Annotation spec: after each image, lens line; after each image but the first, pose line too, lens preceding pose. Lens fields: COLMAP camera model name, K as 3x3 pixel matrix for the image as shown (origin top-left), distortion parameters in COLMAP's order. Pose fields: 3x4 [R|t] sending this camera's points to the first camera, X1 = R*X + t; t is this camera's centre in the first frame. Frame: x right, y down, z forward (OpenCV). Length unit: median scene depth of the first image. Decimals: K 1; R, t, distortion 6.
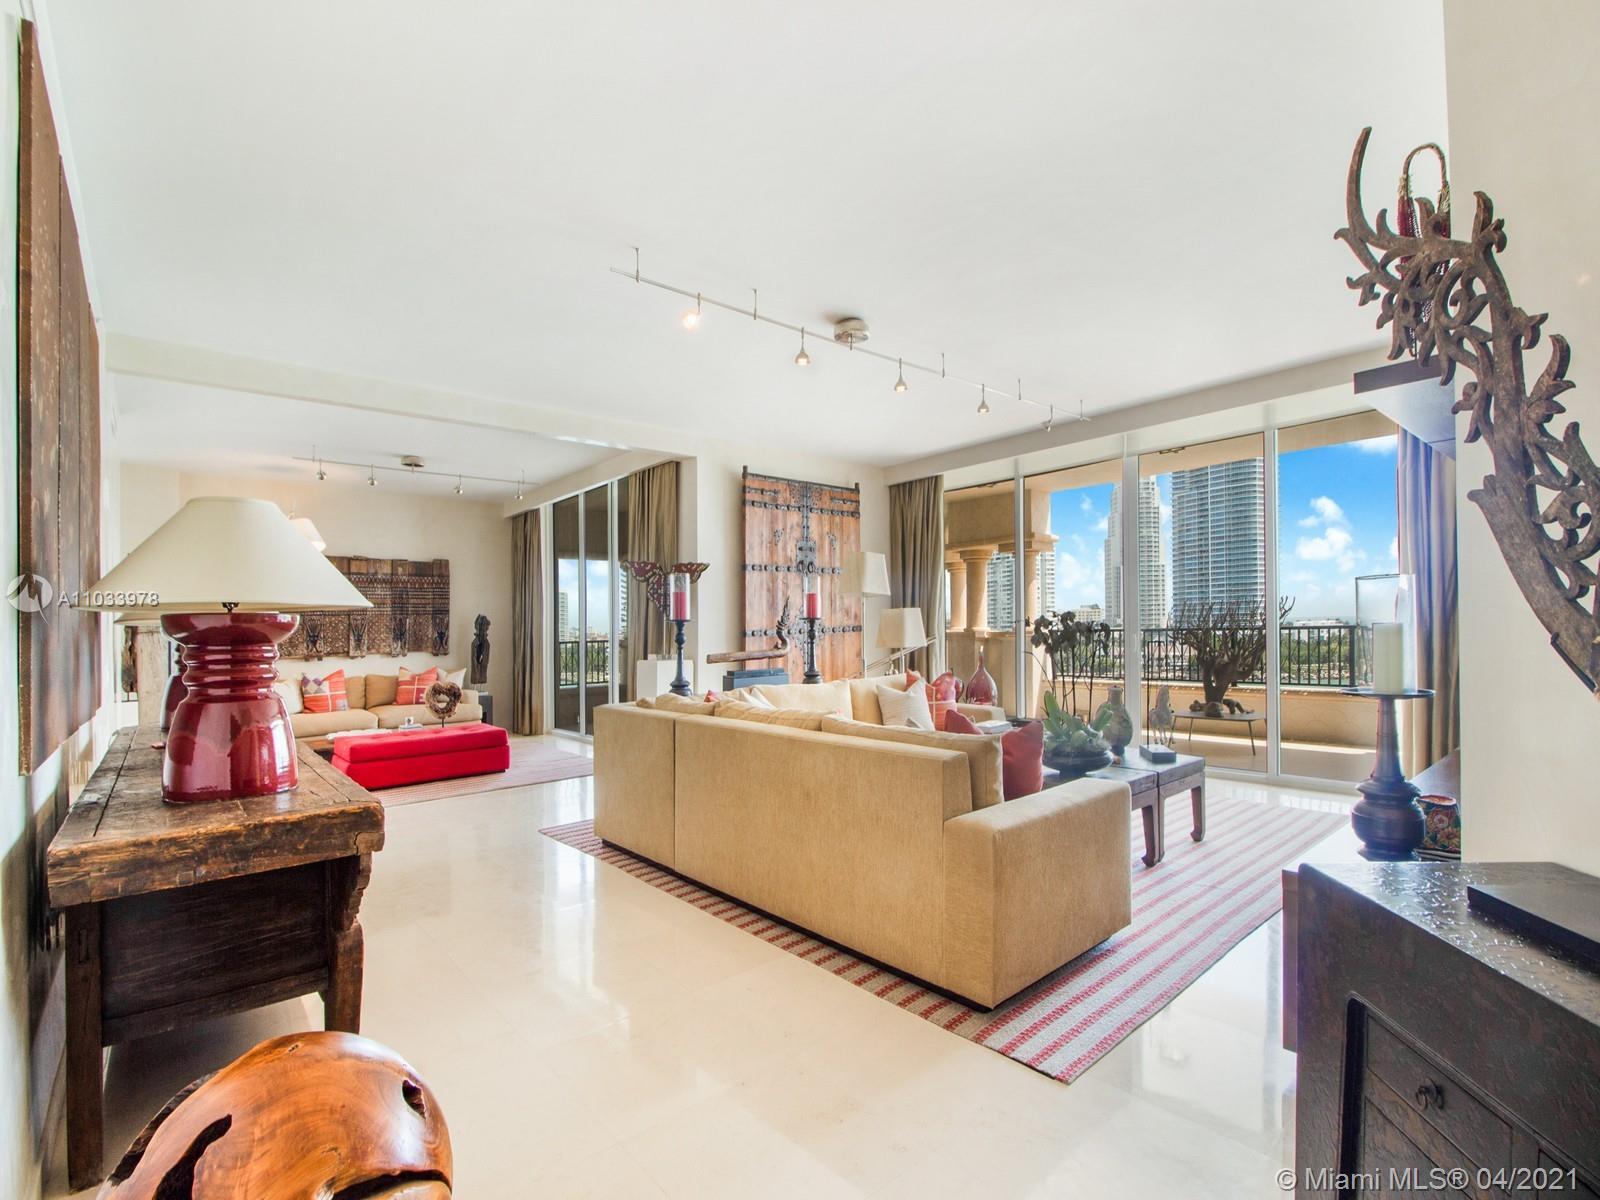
lens RADIAL K [[758.6, 0, 822.1], [0, 758.6, 608.1], [0, 0, 1]] dist [0.001121, -0.000808]
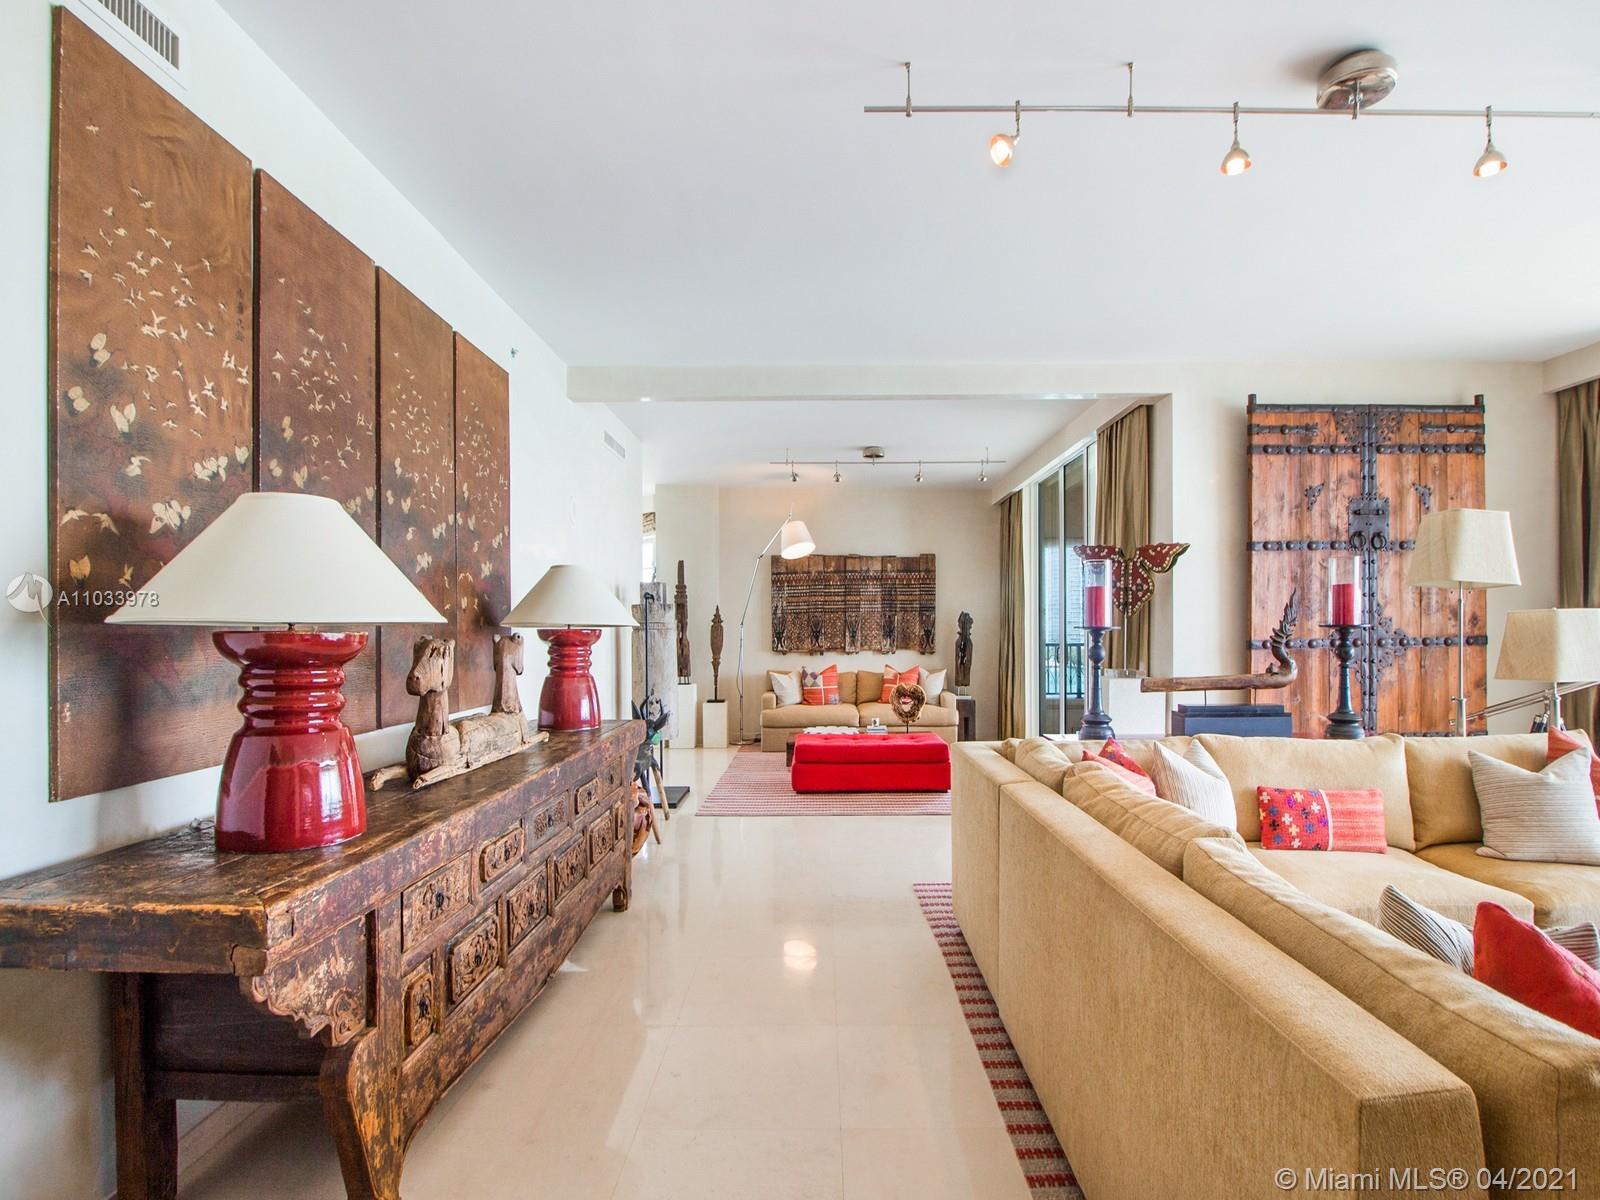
lens RADIAL K [[792.1, 0, 800.0], [0, 792.1, 616.9], [0, 0, 1]] dist [-0.025414, -0.000742]
pose [[0.739027, 0.008900, -0.673617, 0.069010], [0.005495, 0.999800, 0.019238, -0.006344], [0.673653, -0.017919, 0.738830, 0.205216]]
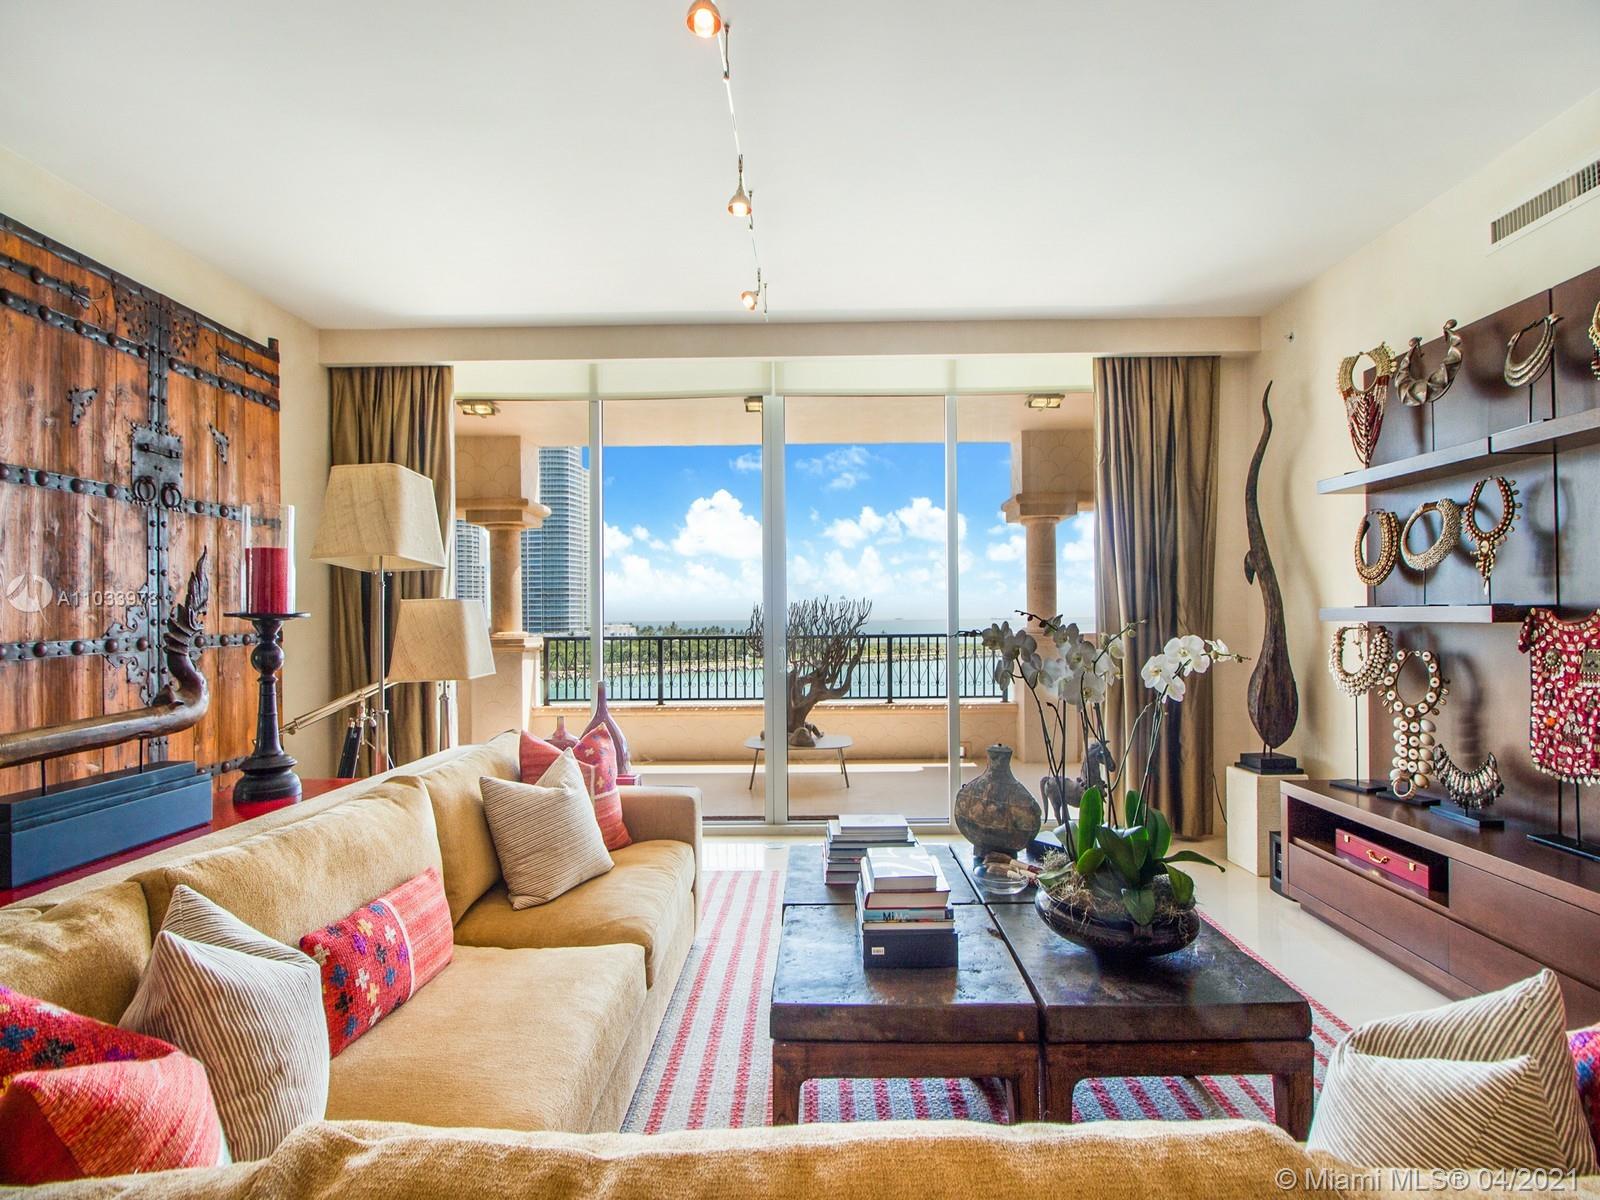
lens RADIAL K [[763.6, 0, 796.8], [0, 763.6, 620.6], [0, 0, 1]] dist [0.000297, -0.010657]
pose [[0.674894, 0.015288, 0.737756, -0.093374], [-0.026243, 0.999650, 0.003292, 0.006717], [-0.737448, -0.021583, 0.675059, 0.451686]]
